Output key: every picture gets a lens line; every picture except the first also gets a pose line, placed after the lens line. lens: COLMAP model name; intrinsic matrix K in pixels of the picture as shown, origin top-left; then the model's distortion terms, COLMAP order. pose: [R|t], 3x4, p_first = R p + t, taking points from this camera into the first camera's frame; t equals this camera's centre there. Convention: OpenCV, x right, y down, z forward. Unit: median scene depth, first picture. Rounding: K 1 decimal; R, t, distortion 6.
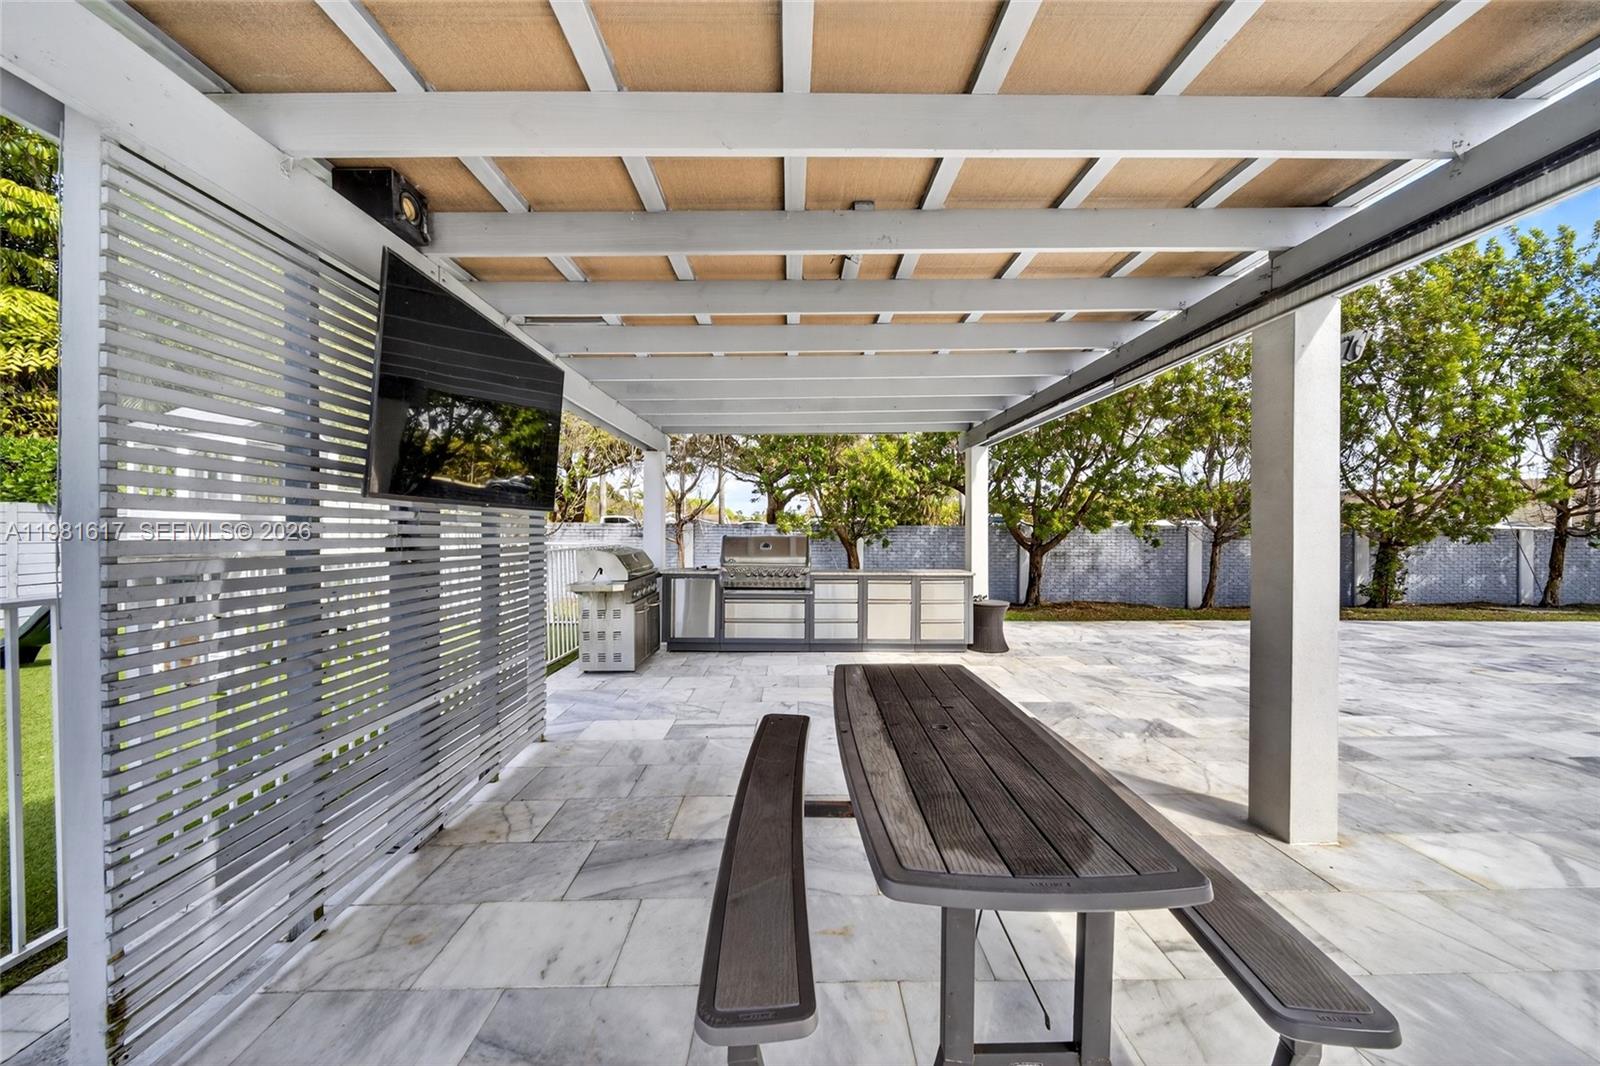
lens RADIAL K [[554.3, 0, 805.0], [0, 554.3, 530.4], [0, 0, 1]] dist [-0.001616, -0.000298]
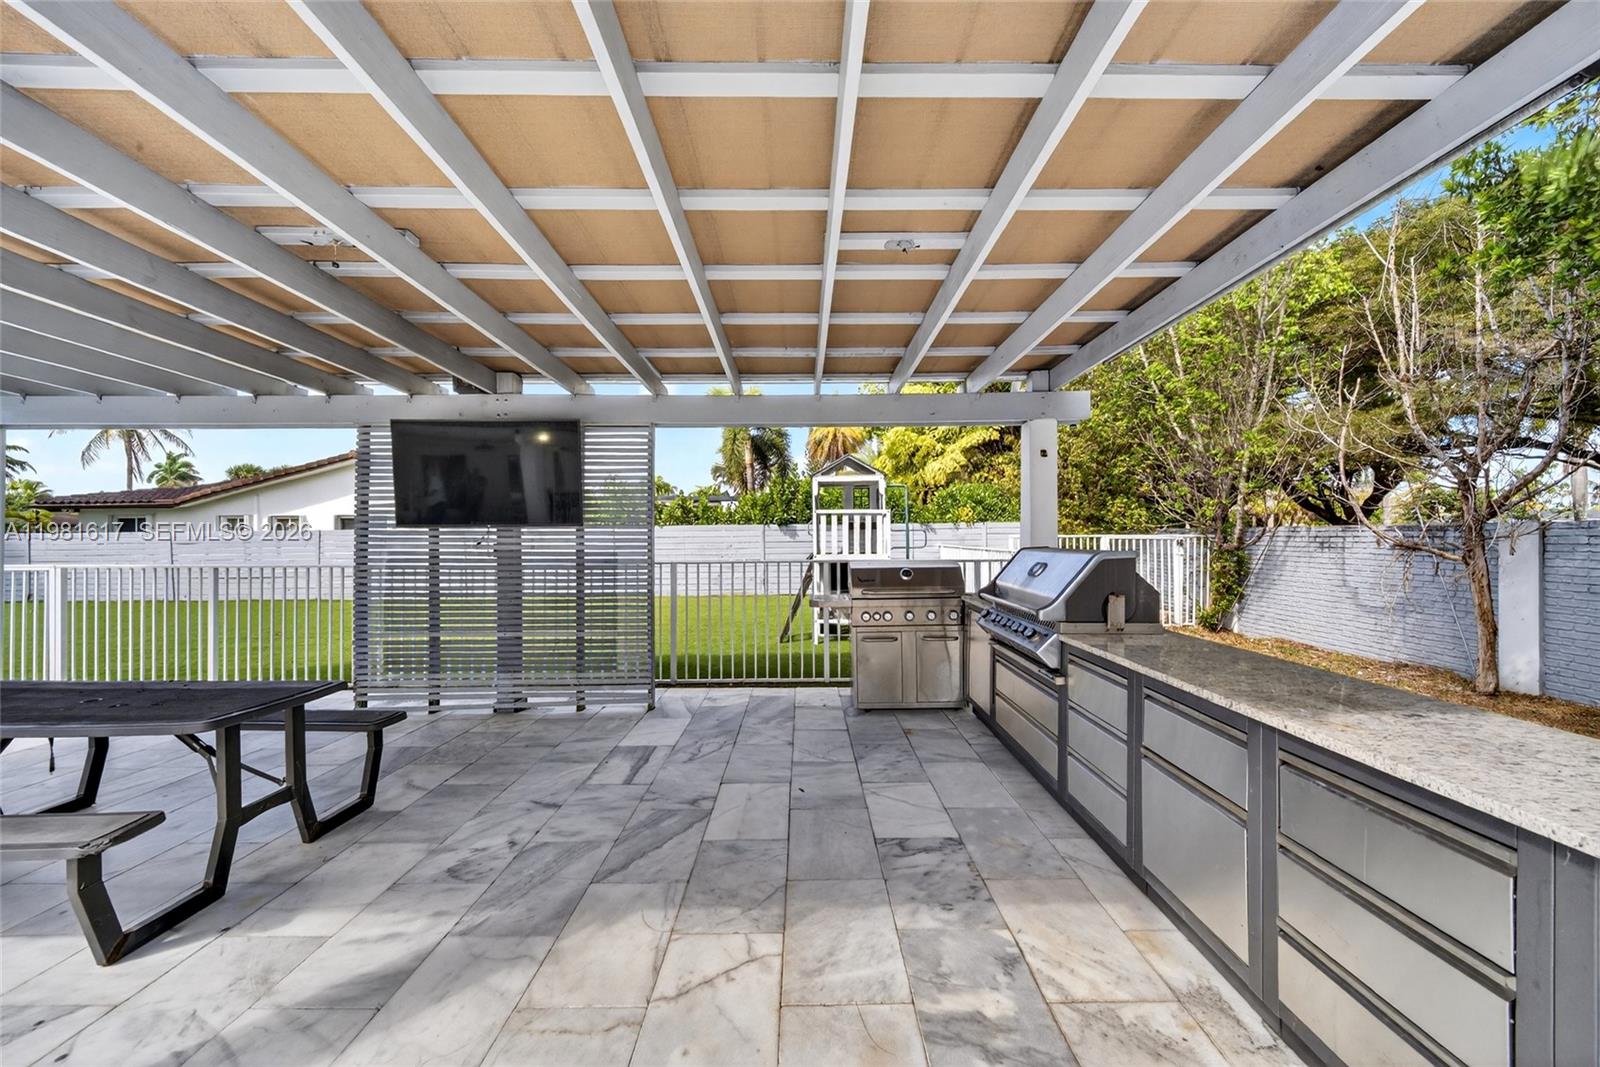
lens RADIAL K [[554.3, 0, 805.0], [0, 554.3, 530.9], [0, 0, 1]] dist [-0.001616, -0.000298]
pose [[-0.013658, -0.015554, -0.999786, 0.453757], [0.004922, 0.999866, -0.015623, -0.001484], [0.999895, -0.005134, -0.013579, 0.802336]]
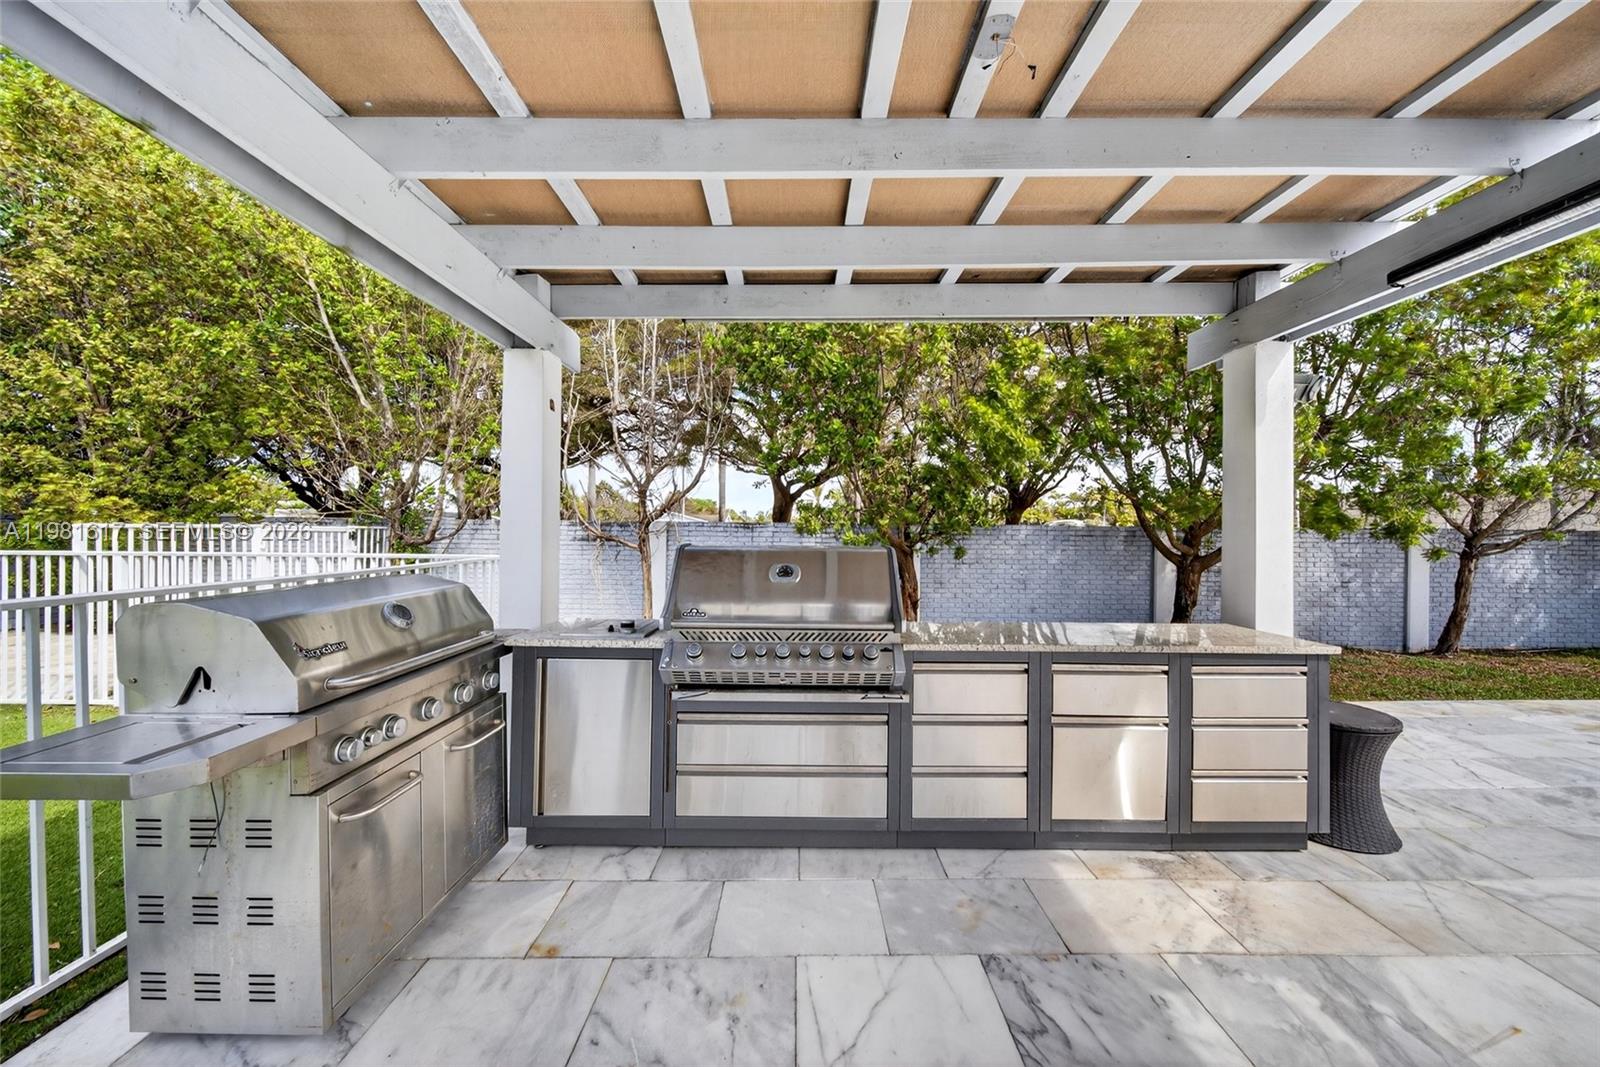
lens RADIAL K [[554.3, 0, 805.0], [0, 554.3, 530.9], [0, 0, 1]] dist [-0.001616, -0.000298]
pose [[0.999977, 0.004427, -0.005234, -0.055518], [-0.004427, 0.999990, 0.000049, -0.001671], [0.005234, -0.000026, 0.999986, 0.618479]]
